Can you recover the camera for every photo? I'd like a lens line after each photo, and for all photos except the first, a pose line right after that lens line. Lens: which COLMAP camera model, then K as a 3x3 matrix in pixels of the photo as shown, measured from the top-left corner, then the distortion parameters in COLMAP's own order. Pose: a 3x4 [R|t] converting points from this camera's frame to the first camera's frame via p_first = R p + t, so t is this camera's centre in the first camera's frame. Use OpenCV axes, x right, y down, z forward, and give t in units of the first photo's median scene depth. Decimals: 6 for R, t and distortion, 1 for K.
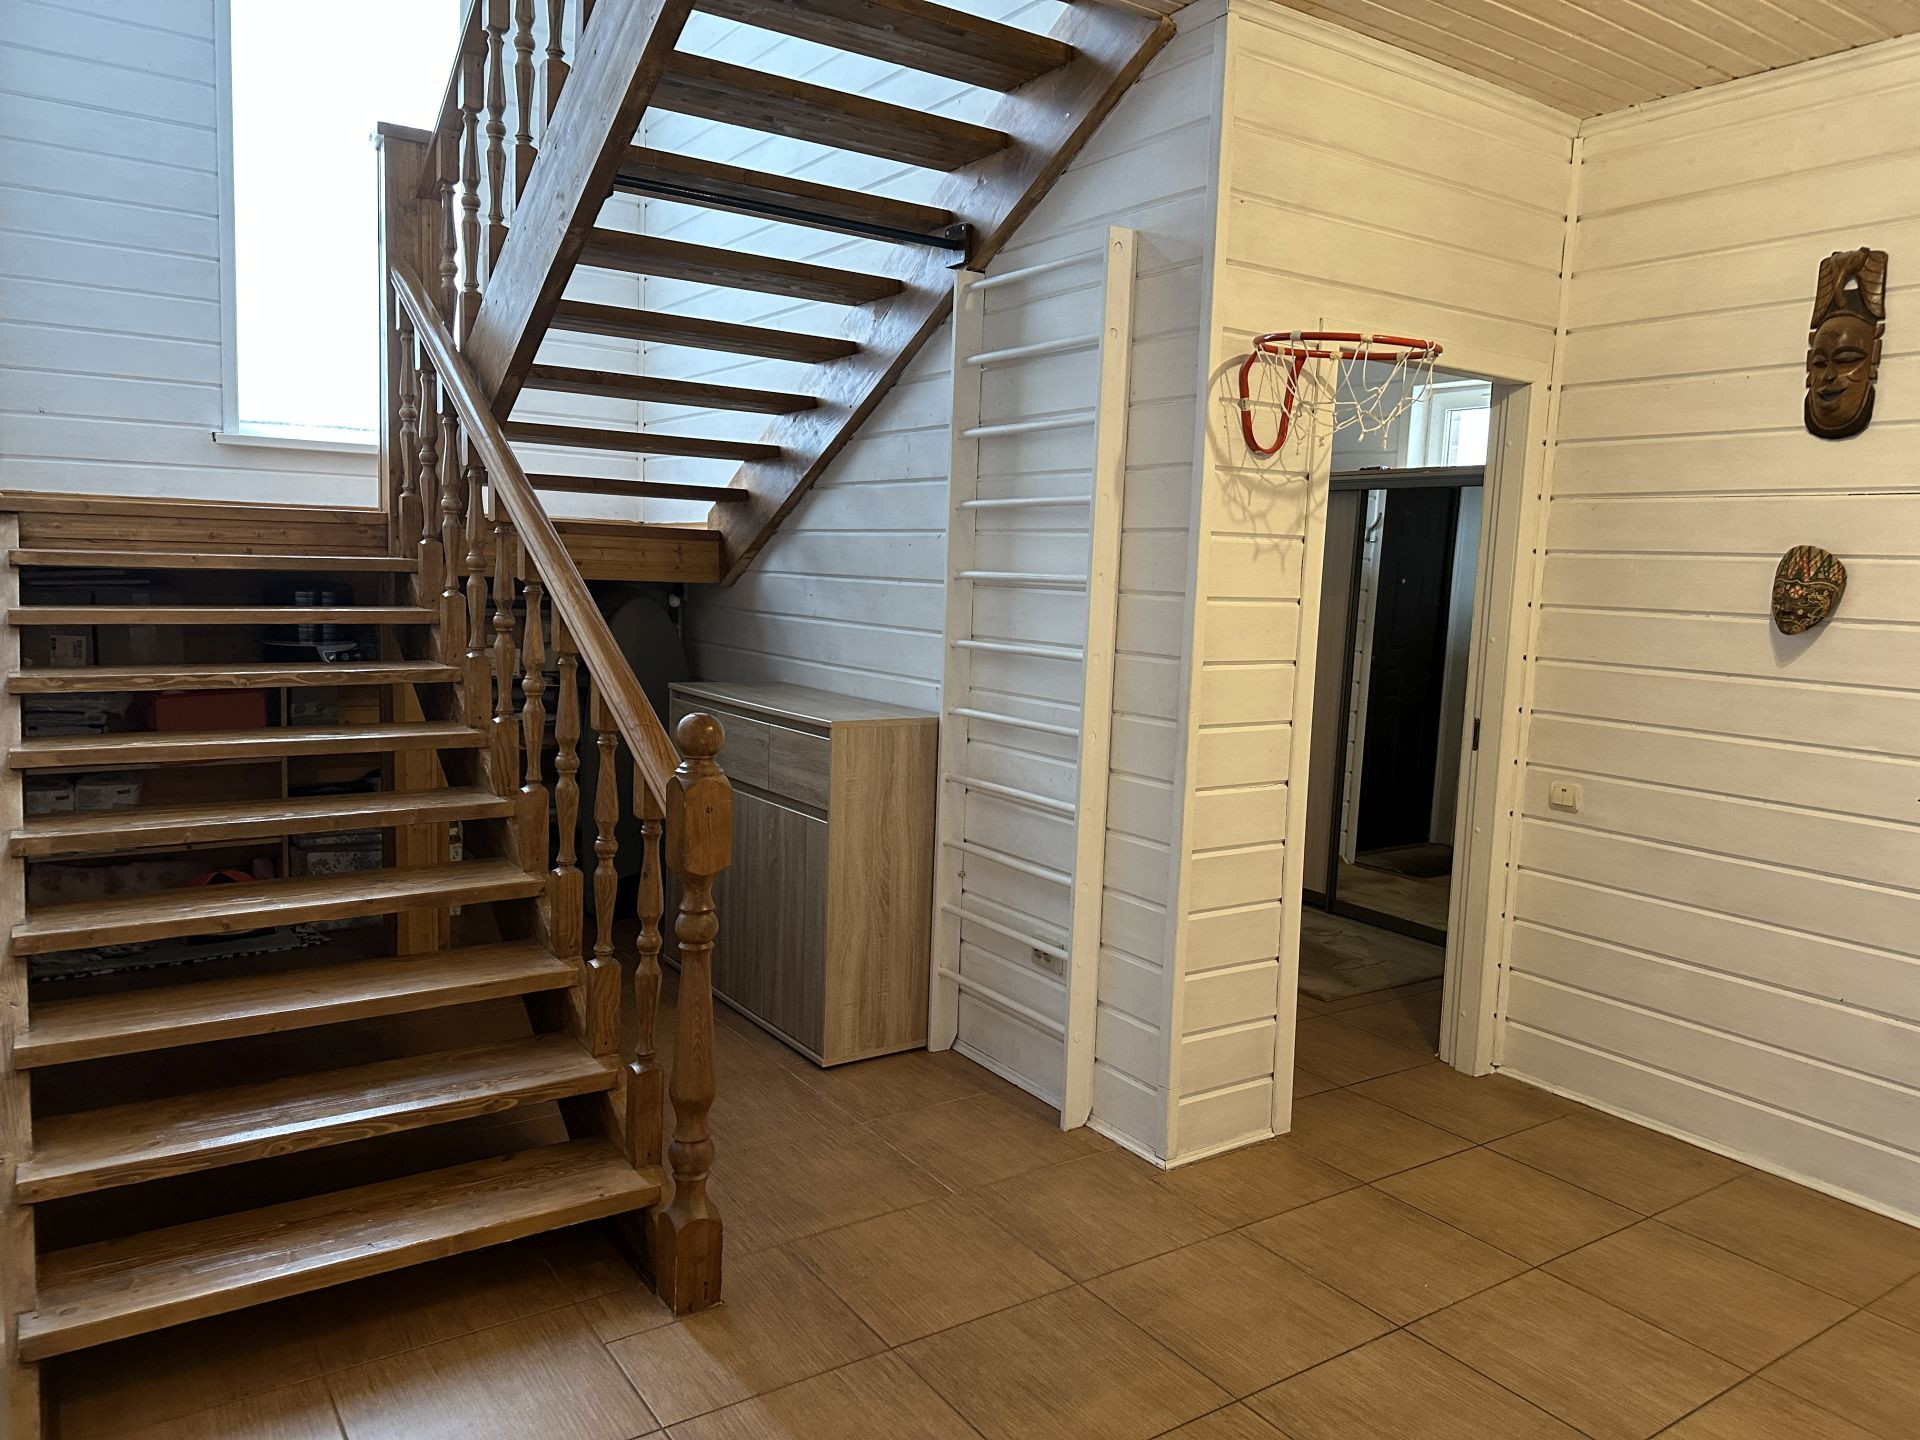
lens RADIAL K [[1353.0, 0, 960.0], [0, 1353.0, 720.0], [0, 0, 1]] dist [-0.000862, -0.001406]
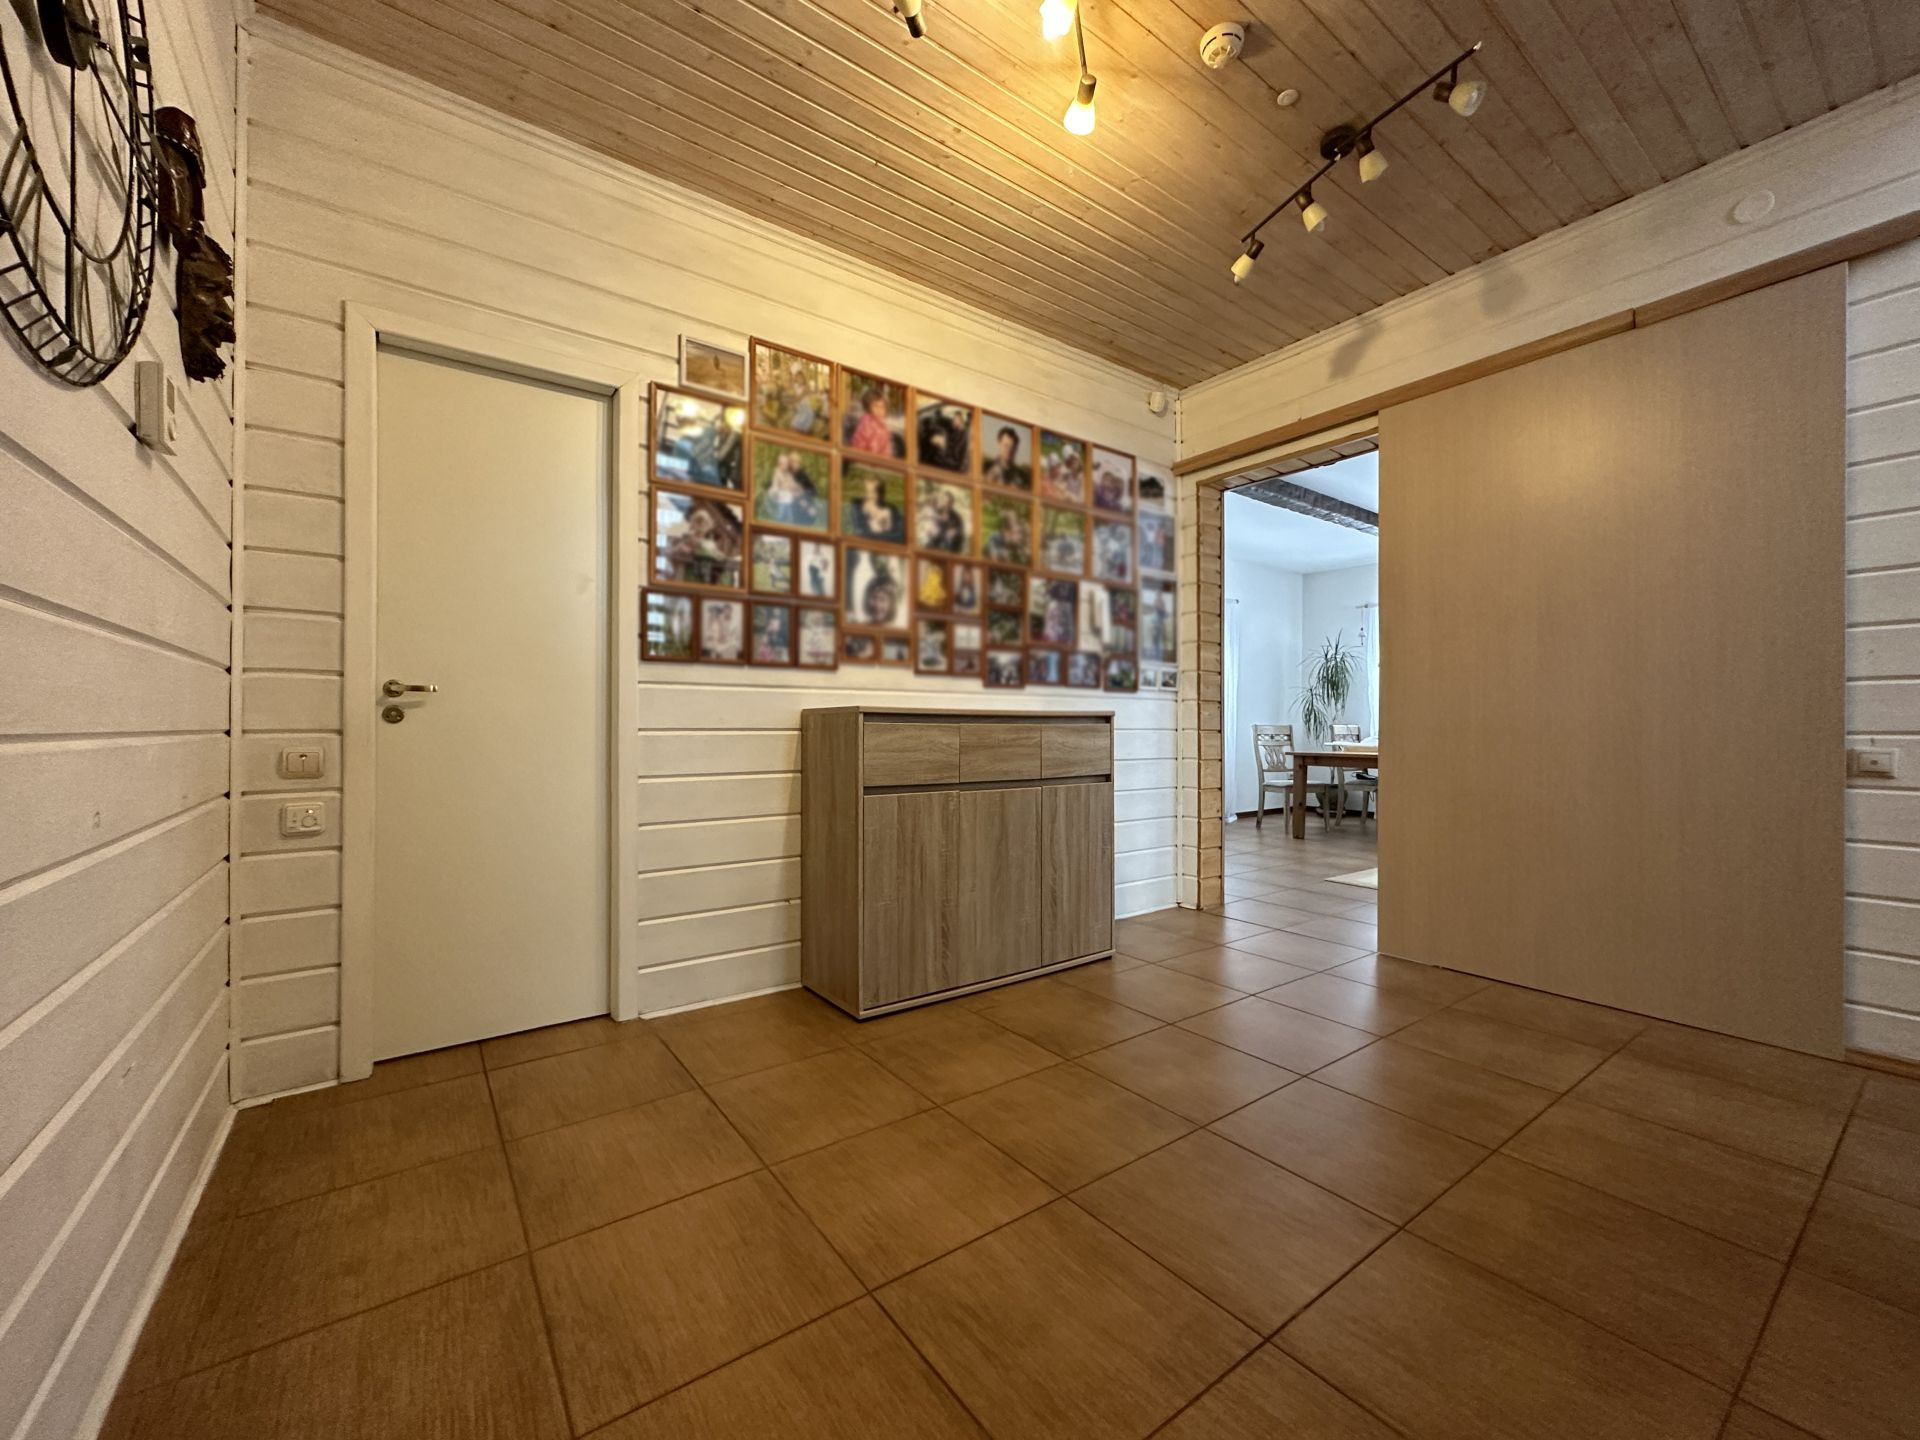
lens RADIAL K [[763.4, 0, 960.0], [0, 763.4, 720.0], [0, 0, 1]] dist [-0.000399, -0.000038]
pose [[-0.998653, -0.036922, -0.036442, 0.535746], [-0.040653, 0.993362, 0.107608, 0.048339], [0.032227, 0.108944, -0.993525, 1.397097]]
